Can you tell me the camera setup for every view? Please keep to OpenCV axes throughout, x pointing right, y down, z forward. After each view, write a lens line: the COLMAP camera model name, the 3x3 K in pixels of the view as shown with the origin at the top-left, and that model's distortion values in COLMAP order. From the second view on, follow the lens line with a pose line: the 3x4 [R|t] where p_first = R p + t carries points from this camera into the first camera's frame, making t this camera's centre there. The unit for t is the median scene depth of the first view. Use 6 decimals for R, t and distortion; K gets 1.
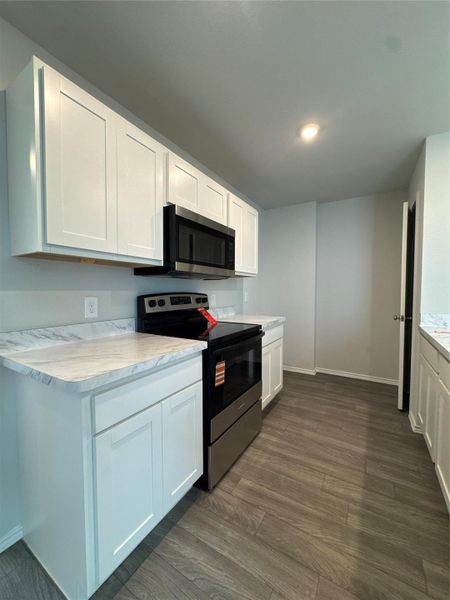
lens RADIAL K [[238.0, 0, 224.7], [0, 238.0, 300.1], [0, 0, 1]] dist [-0.001209, -0.000149]
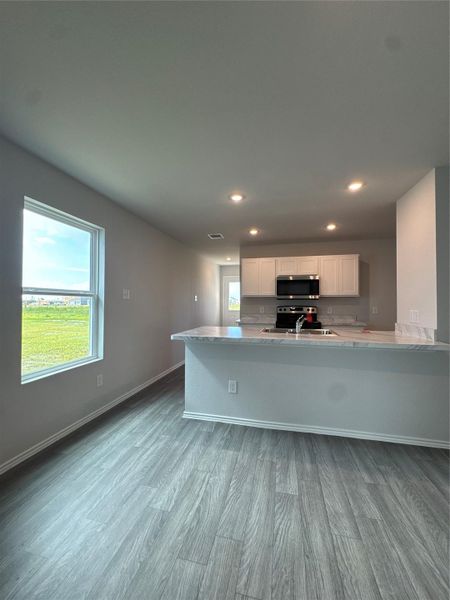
lens RADIAL K [[241.8, 0, 227.8], [0, 241.8, 302.1], [0, 0, 1]] dist [-0.000629, -0.000150]
pose [[0.310571, -0.003031, -0.950545, 2.196994], [-0.038955, 0.999114, -0.015913, -0.005340], [0.949752, 0.041971, 0.310178, -0.460003]]
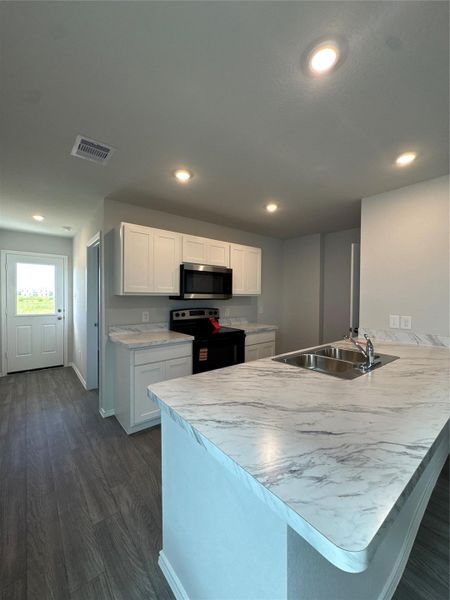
lens RADIAL K [[240.1, 0, 226.7], [0, 240.1, 300.2], [0, 0, 1]] dist [-0.000278, 0.000016]
pose [[0.945944, 0.011508, -0.324125, 0.653757], [-0.018907, 0.999627, -0.019688, -0.069558], [0.323778, 0.024752, 0.945809, -0.623842]]
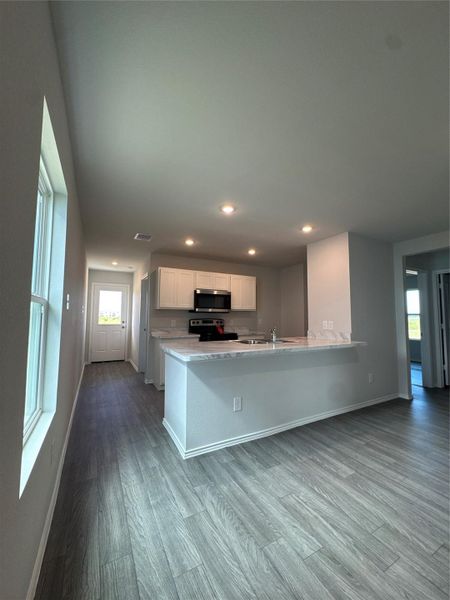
lens RADIAL K [[240.1, 0, 226.7], [0, 240.1, 300.2], [0, 0, 1]] dist [-0.000278, 0.000016]
pose [[0.865892, -0.028758, -0.499403, 1.454670], [-0.024757, 0.994659, -0.100204, 0.026224], [0.499617, 0.099129, 0.860556, -1.259766]]
